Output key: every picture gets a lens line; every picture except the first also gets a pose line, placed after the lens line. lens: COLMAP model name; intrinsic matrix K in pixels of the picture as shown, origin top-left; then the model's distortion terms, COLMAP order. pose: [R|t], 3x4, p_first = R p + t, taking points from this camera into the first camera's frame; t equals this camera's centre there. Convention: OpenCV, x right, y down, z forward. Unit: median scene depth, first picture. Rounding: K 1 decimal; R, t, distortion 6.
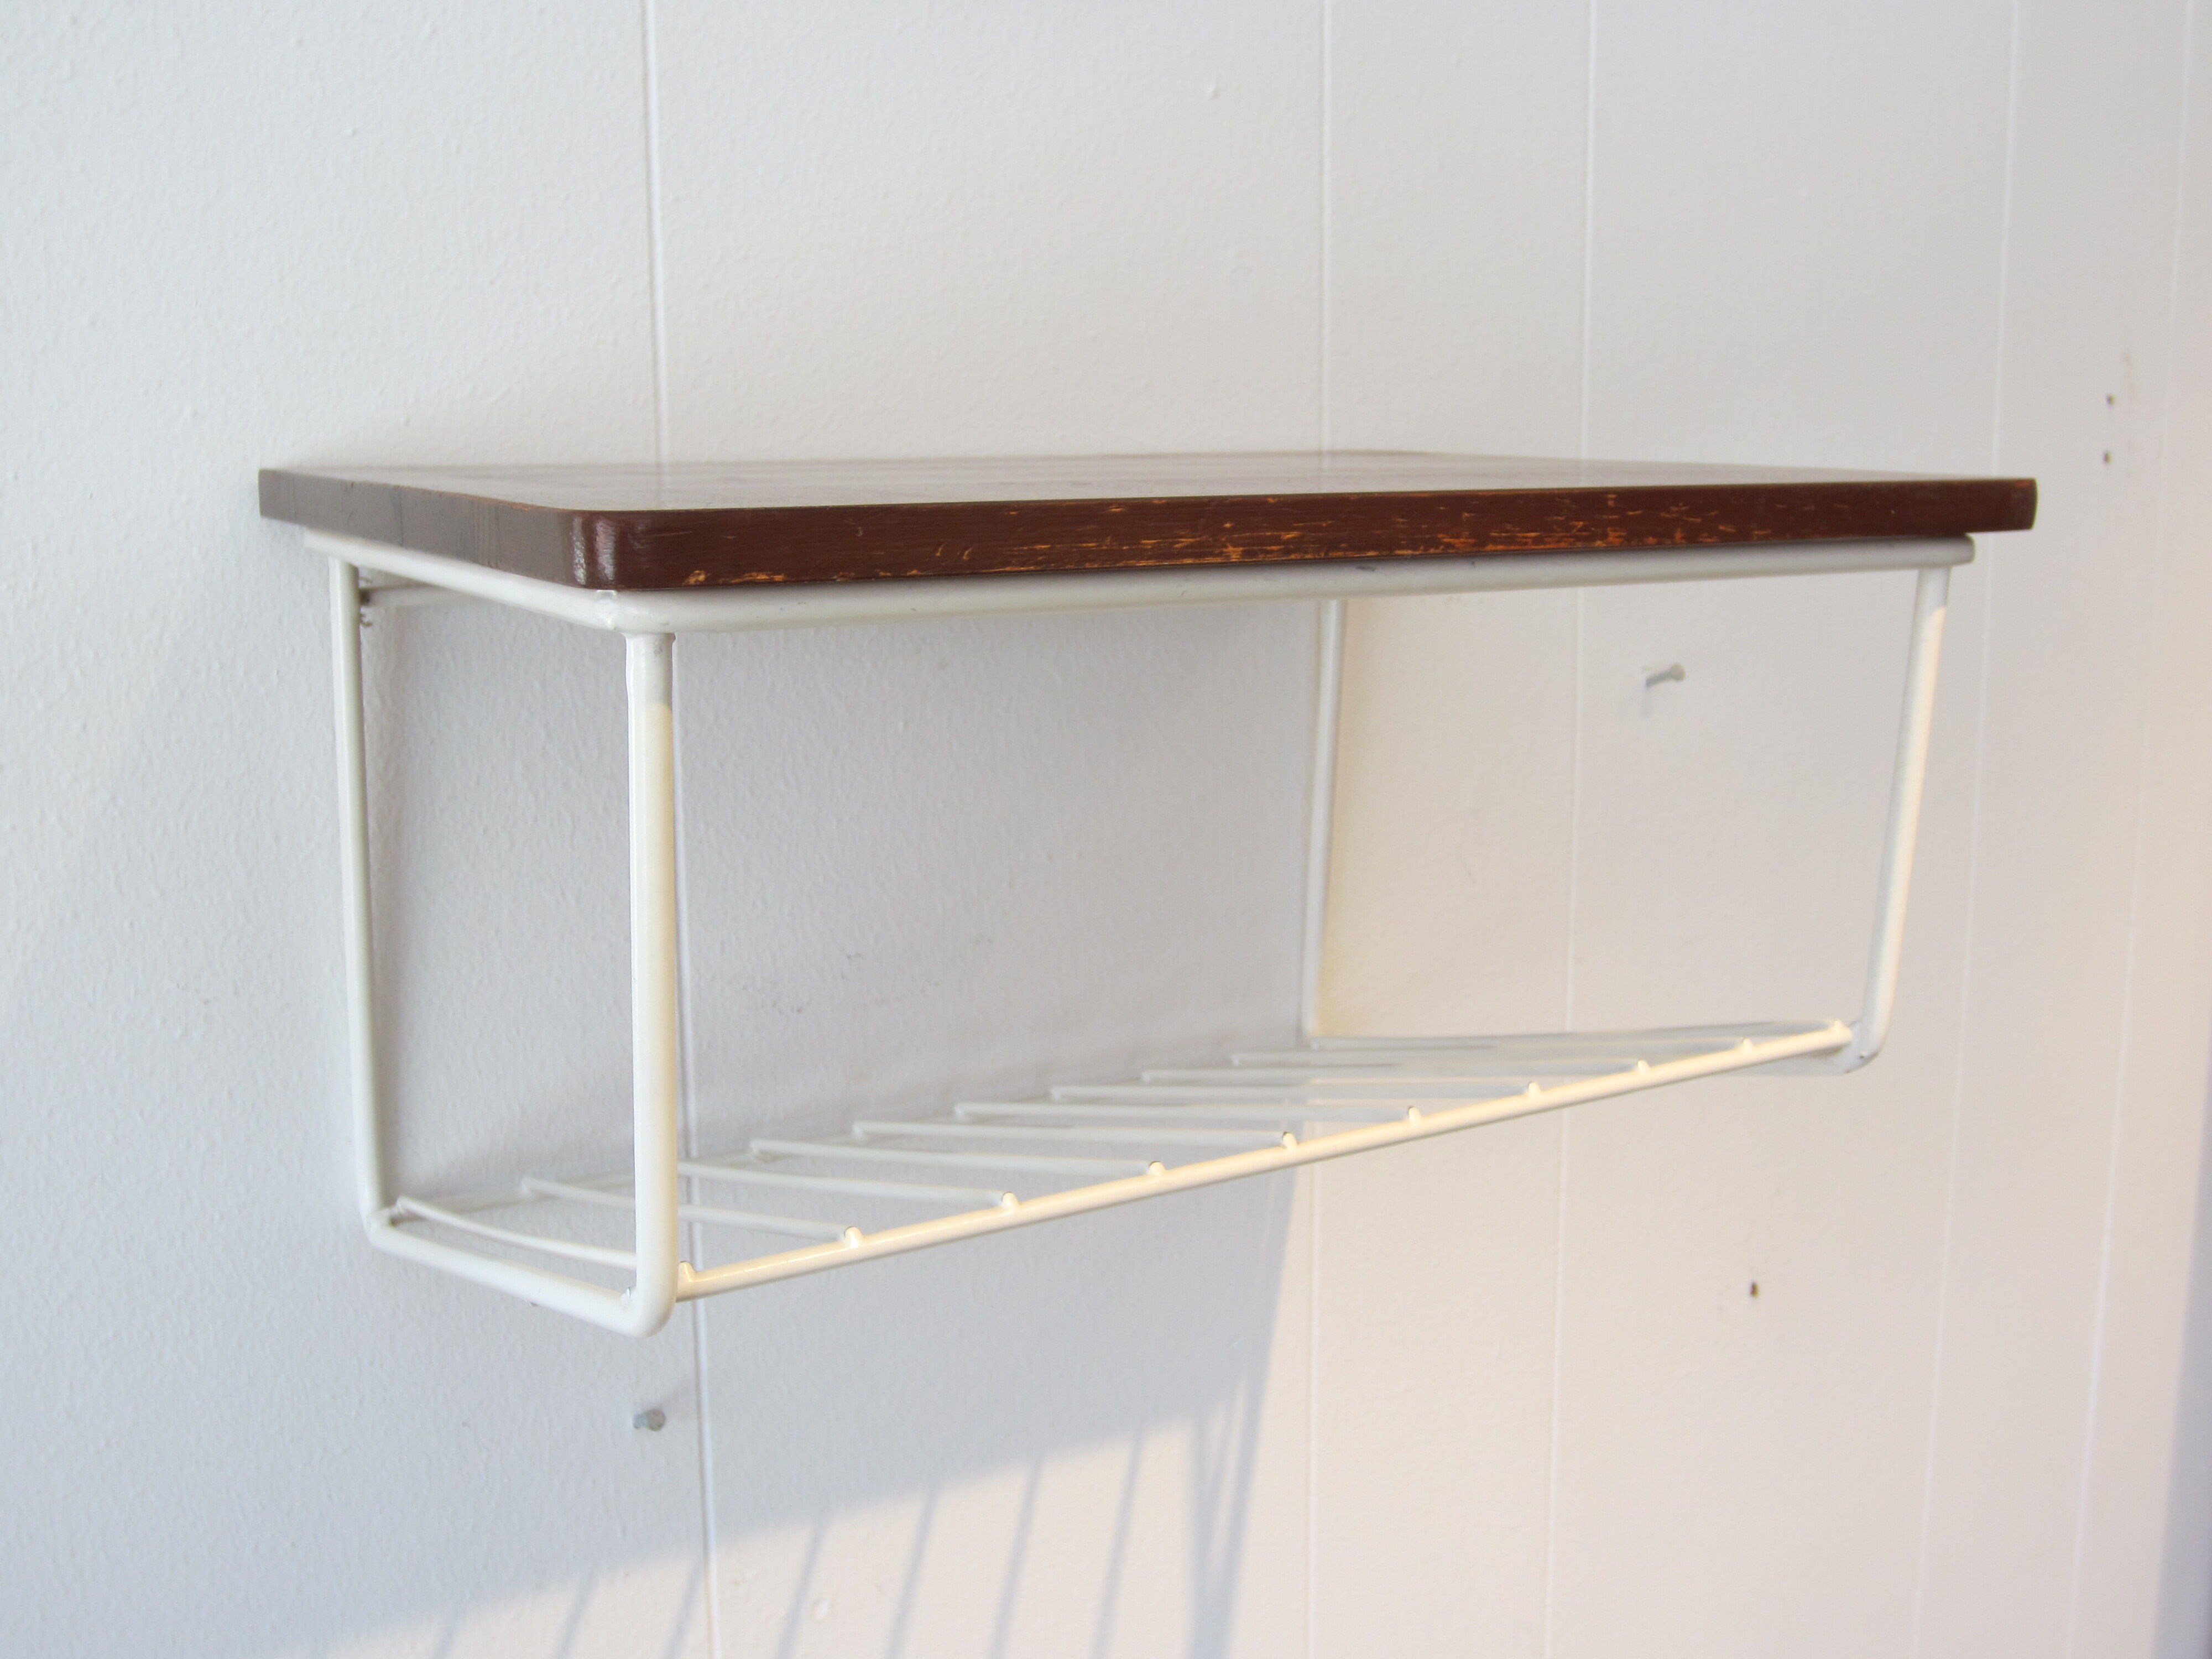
lens RADIAL K [[2219.1, 0, 1090.9], [0, 2219.1, 821.6], [0, 0, 1]] dist [-0.059726, 0.000000]
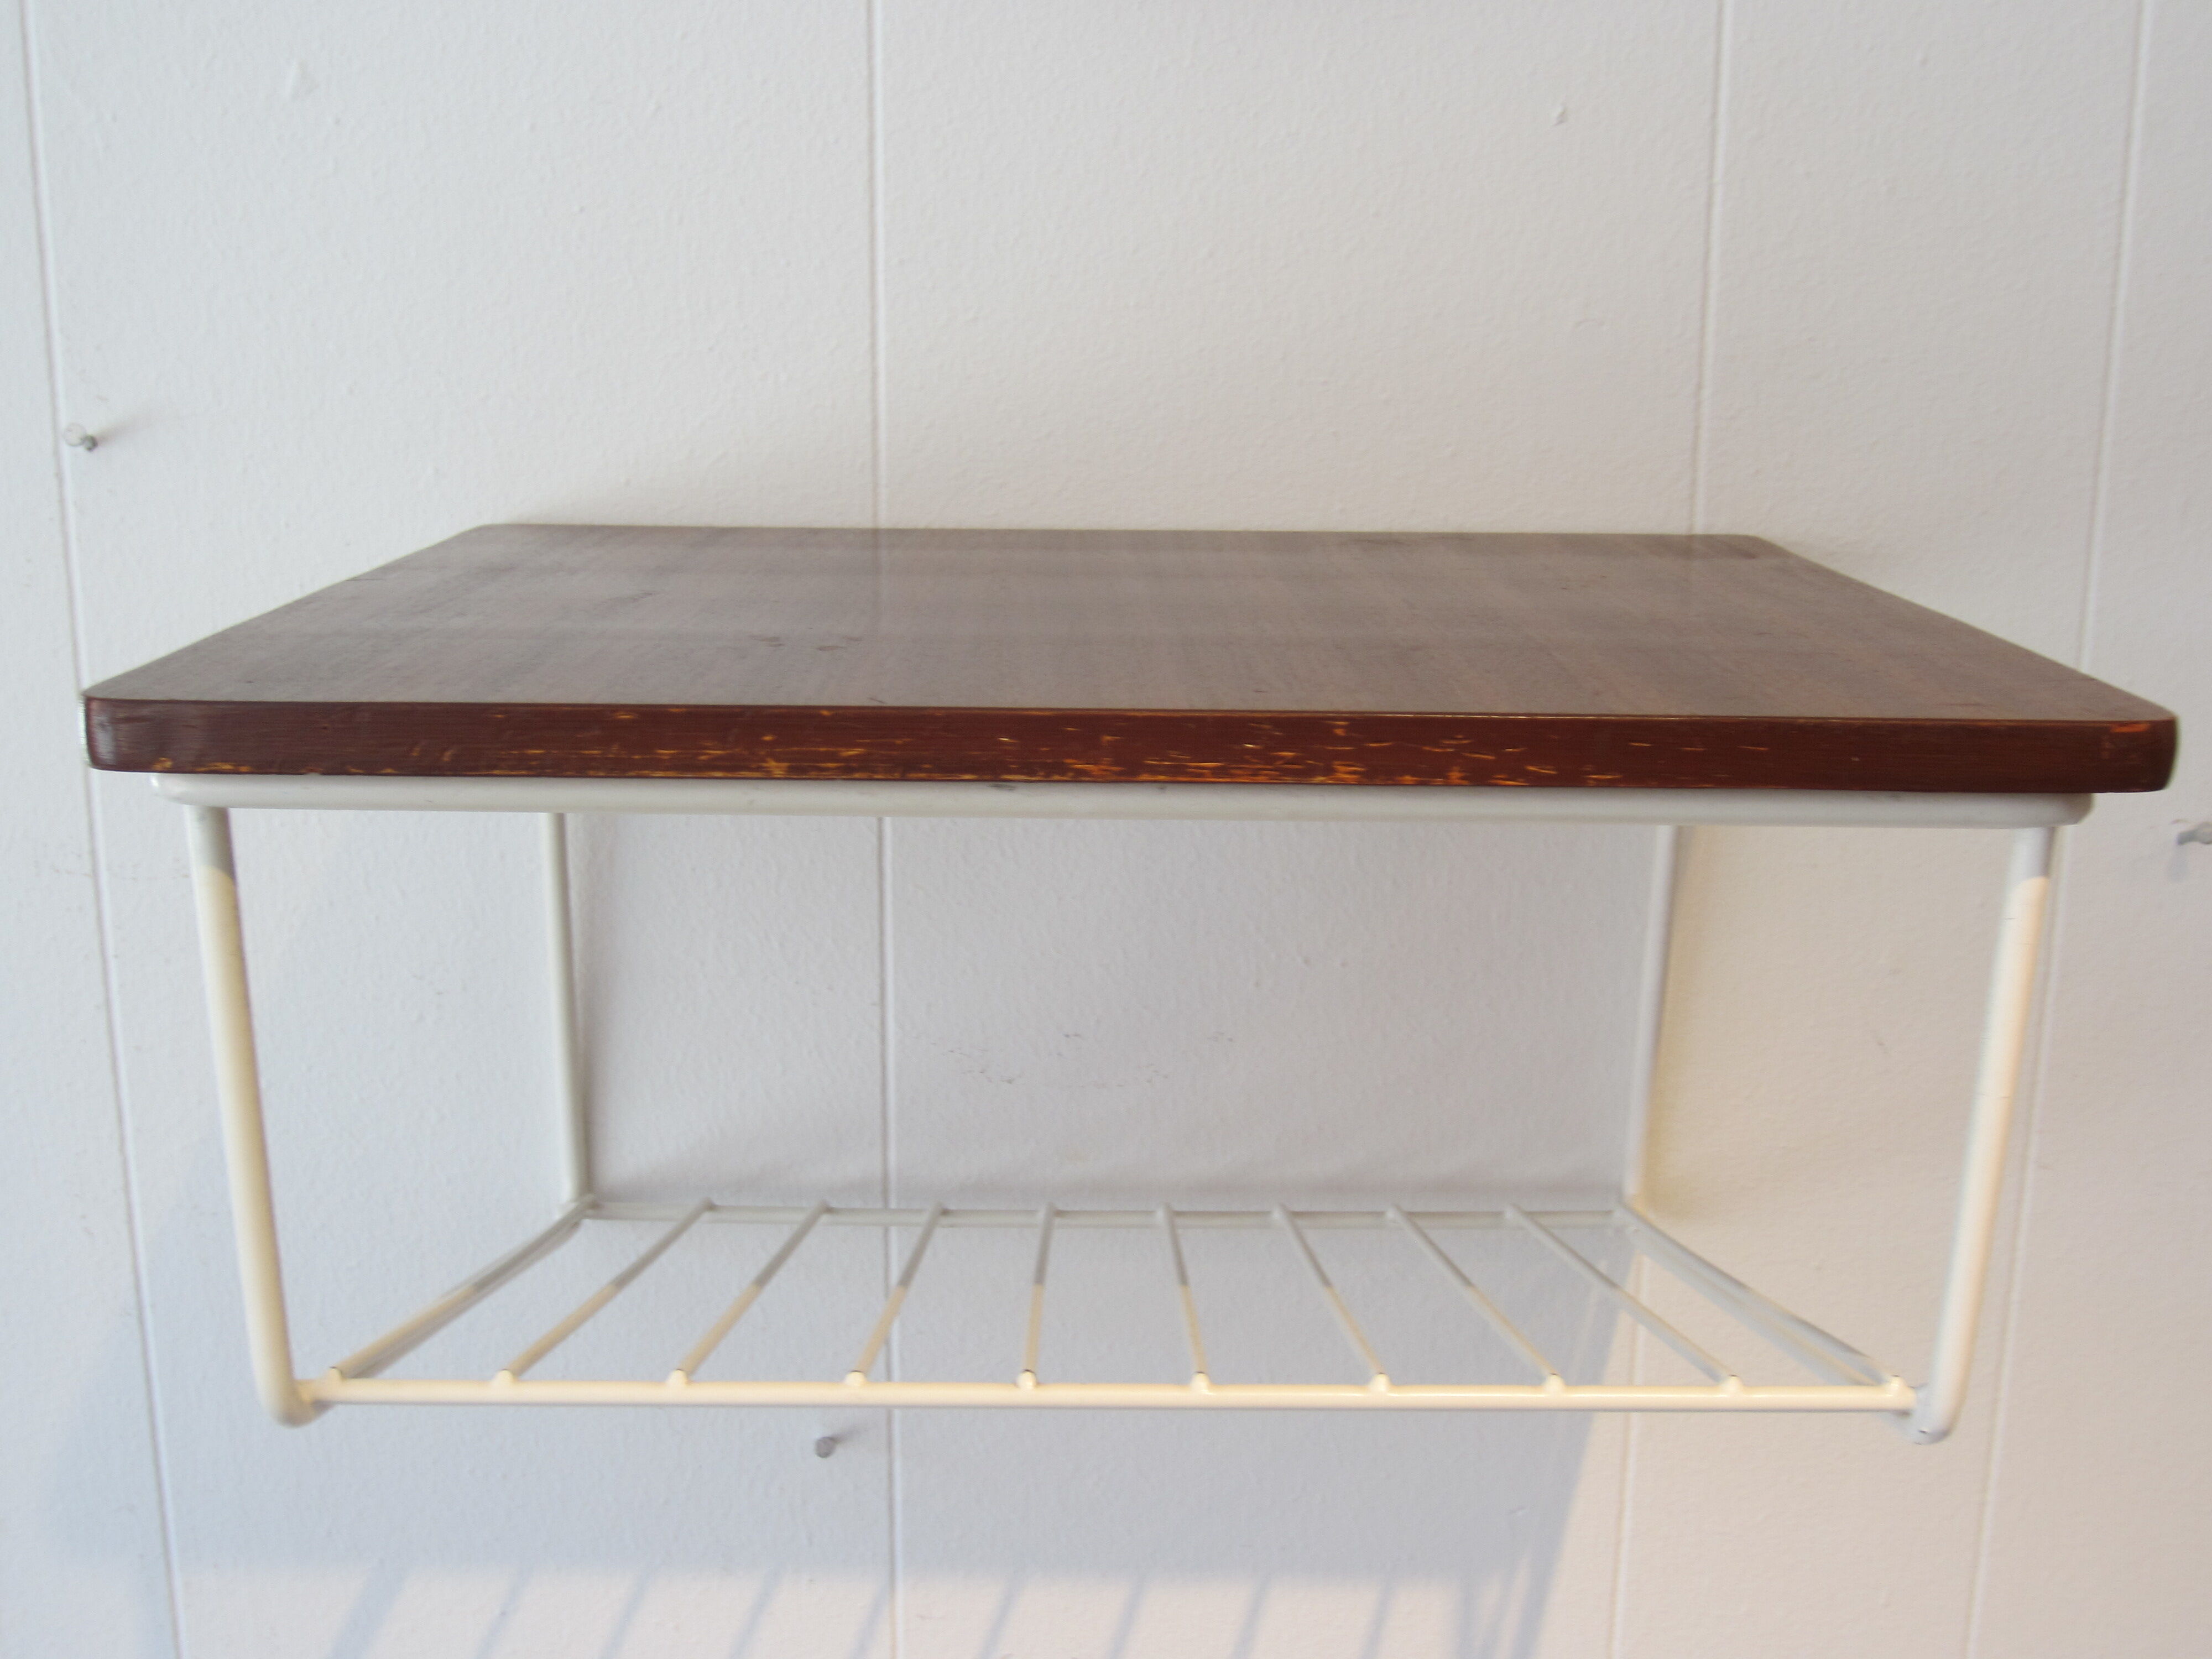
lens RADIAL K [[2219.1, 0, 1103.9], [0, 2219.1, 833.2], [0, 0, 1]] dist [-0.059726, 0.000000]
pose [[0.861413, 0.130466, -0.490863, 0.414043], [-0.103805, 0.991269, 0.081301, -0.120413], [0.497185, -0.019080, 0.867435, 0.185211]]
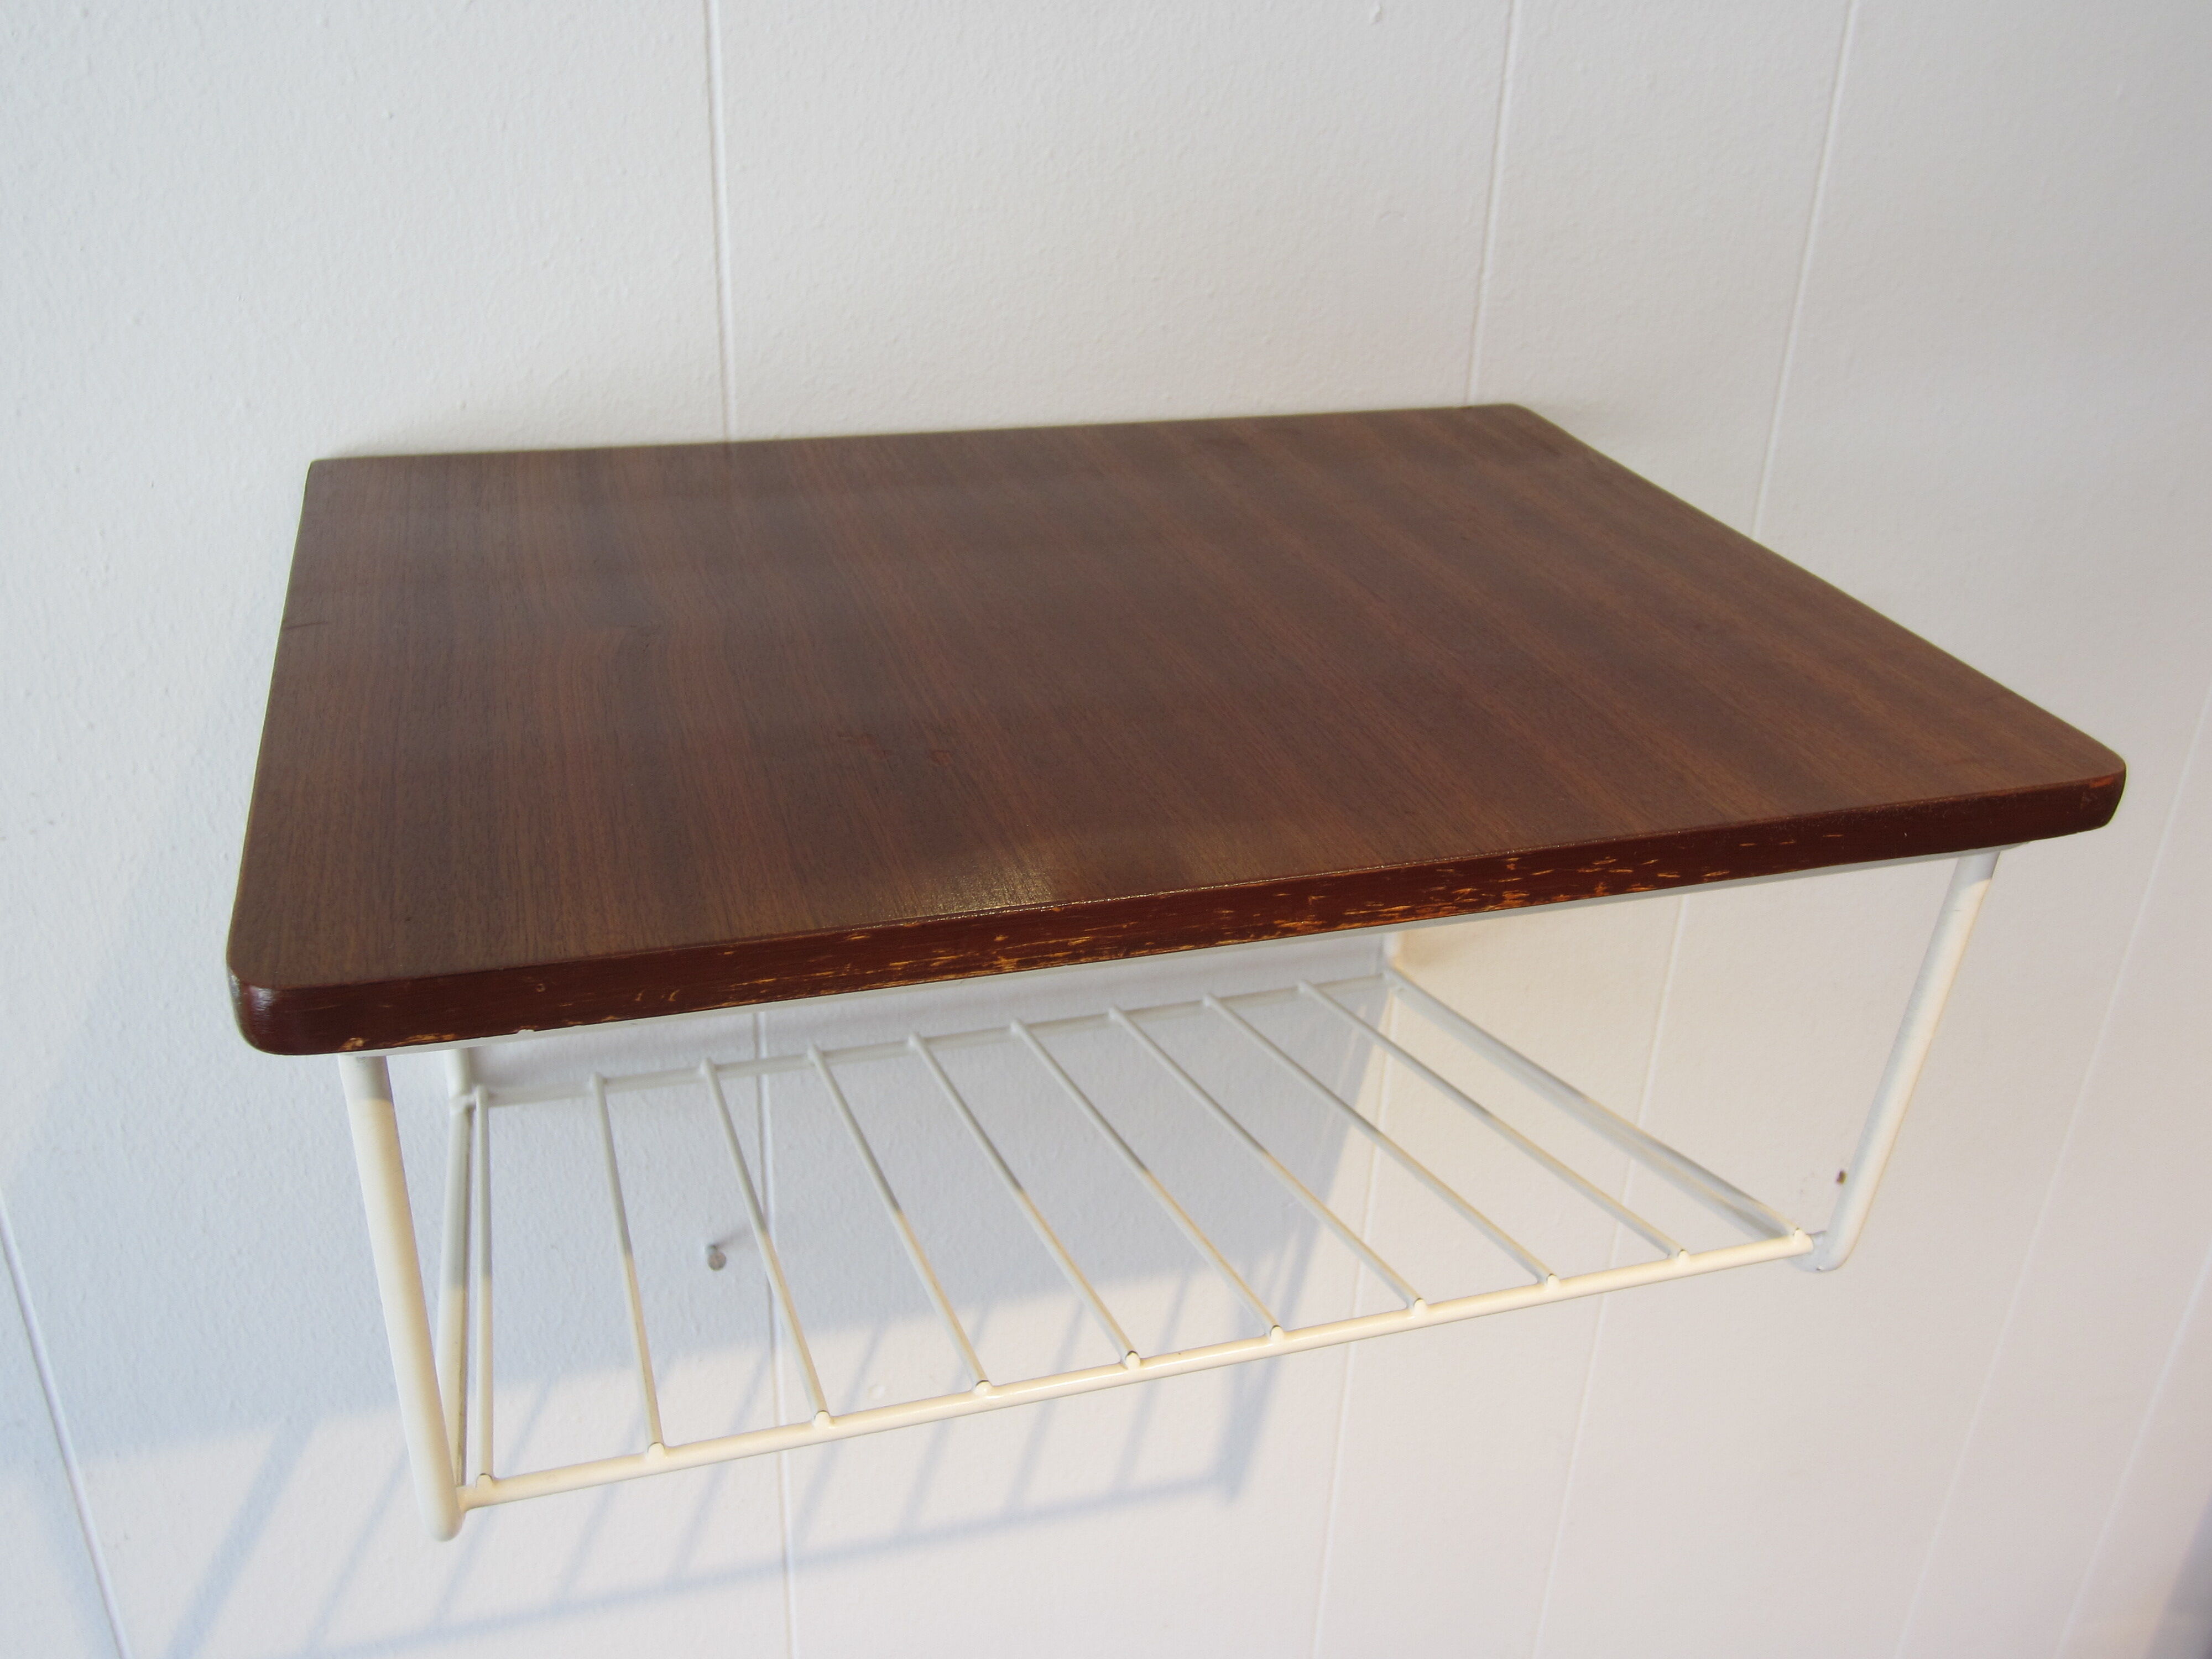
lens RADIAL K [[1918.8, 0, 1098.4], [0, 1918.8, 813.6], [0, 0, 1]] dist [-0.034341, 0.000646]
pose [[0.971476, 0.143696, -0.188640, 0.159042], [-0.084749, 0.953341, 0.289757, -0.271962], [0.221475, -0.265505, 0.938326, 0.187283]]
